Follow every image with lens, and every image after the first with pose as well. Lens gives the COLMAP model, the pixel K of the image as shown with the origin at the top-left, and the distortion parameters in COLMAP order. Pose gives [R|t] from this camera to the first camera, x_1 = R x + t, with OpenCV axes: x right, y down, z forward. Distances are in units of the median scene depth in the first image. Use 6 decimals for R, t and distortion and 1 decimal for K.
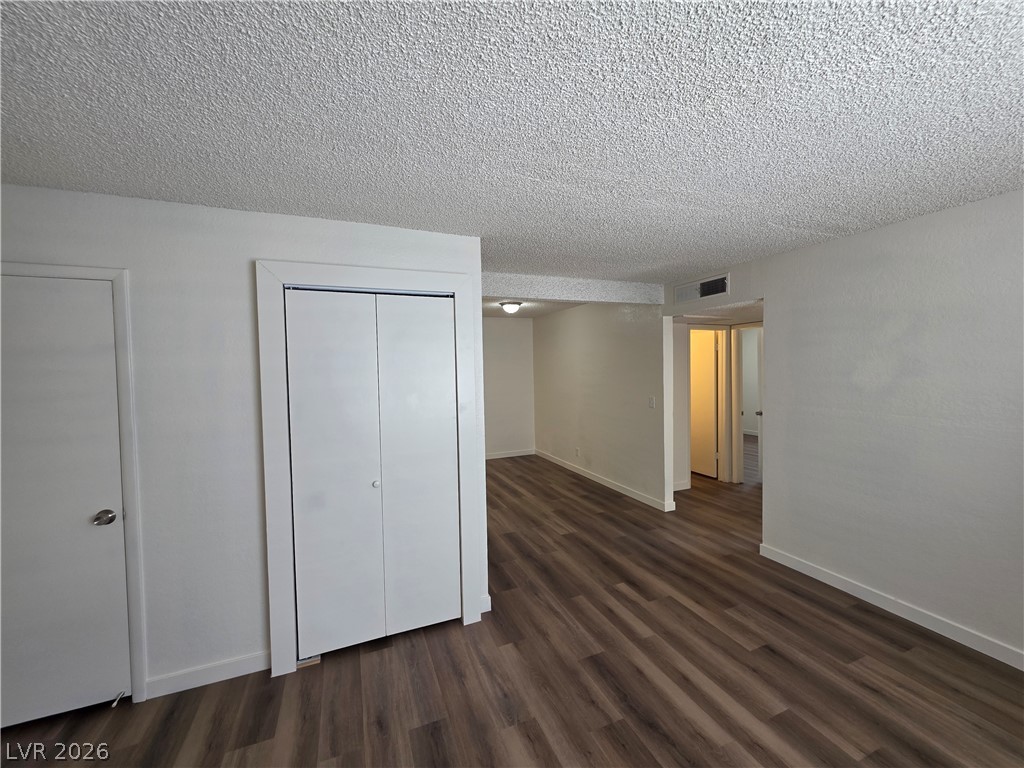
lens RADIAL K [[412.0, 0, 515.1], [0, 412.0, 381.6], [0, 0, 1]] dist [0.003438, -0.000833]
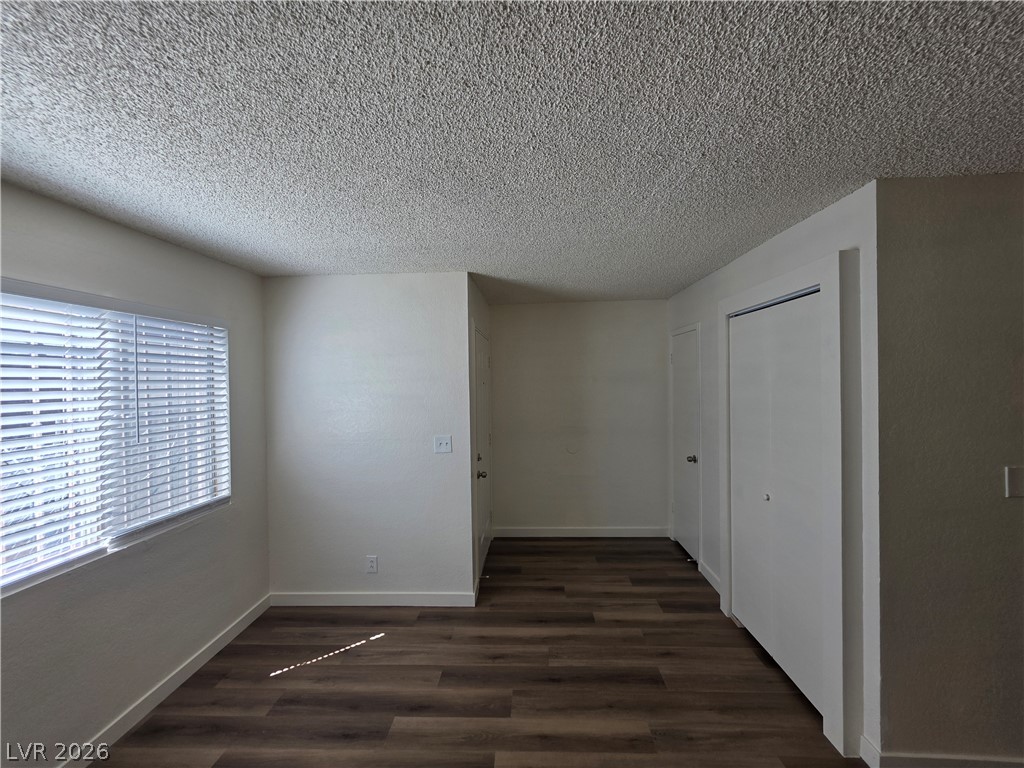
lens RADIAL K [[412.0, 0, 520.6], [0, 412.0, 388.7], [0, 0, 1]] dist [0.003438, -0.000833]
pose [[-0.405781, 0.053038, -0.912430, 0.549508], [-0.010476, 0.997979, 0.062670, -0.049639], [0.913910, 0.034989, -0.404405, 0.581111]]
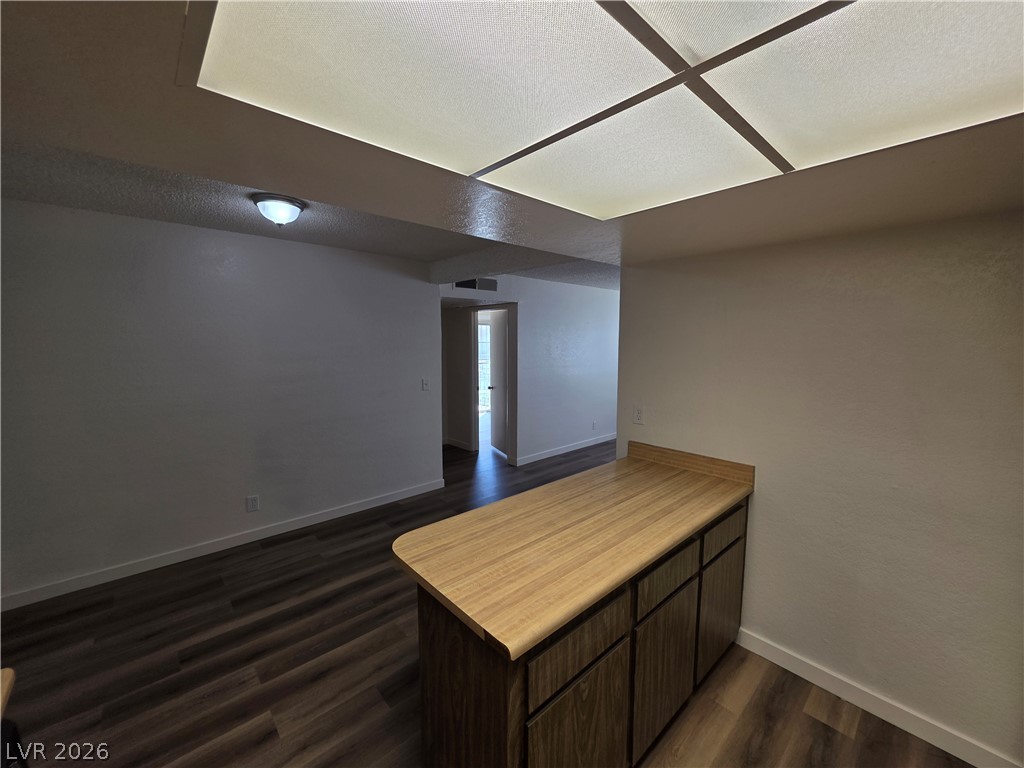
lens RADIAL K [[412.0, 0, 511.4], [0, 412.0, 384.9], [0, 0, 1]] dist [0.003438, -0.000833]
pose [[-0.344504, -0.079234, 0.935435, -0.820619], [0.041947, 0.994138, 0.099655, -0.047210], [-0.937847, 0.073570, -0.339160, 1.485510]]
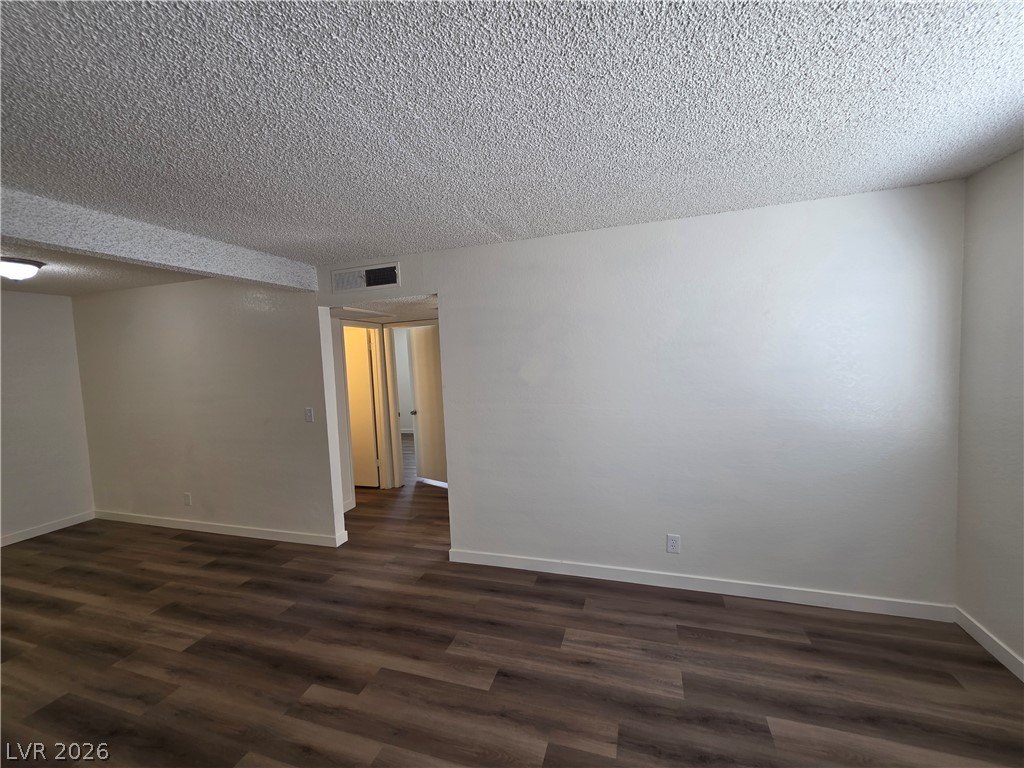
lens RADIAL K [[412.0, 0, 519.2], [0, 412.0, 382.6], [0, 0, 1]] dist [0.003438, -0.000833]
pose [[0.642110, -0.056291, 0.764543, -0.012639], [0.058725, 0.997982, 0.024157, -0.009322], [-0.764360, 0.029386, 0.644120, 0.239142]]
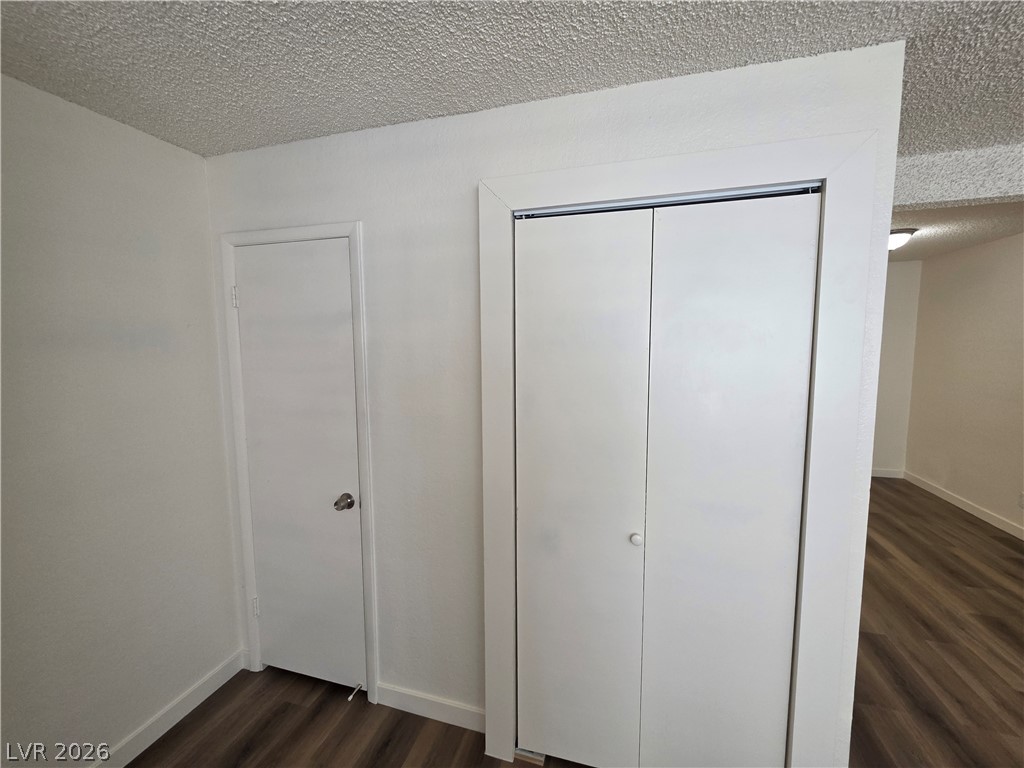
lens RADIAL K [[412.0, 0, 515.0], [0, 412.0, 380.8], [0, 0, 1]] dist [0.003438, -0.000833]
pose [[0.784342, 0.073475, -0.615961, -0.084391], [-0.030622, 0.996336, 0.079855, -0.012865], [0.619572, -0.043772, 0.783719, 0.295893]]
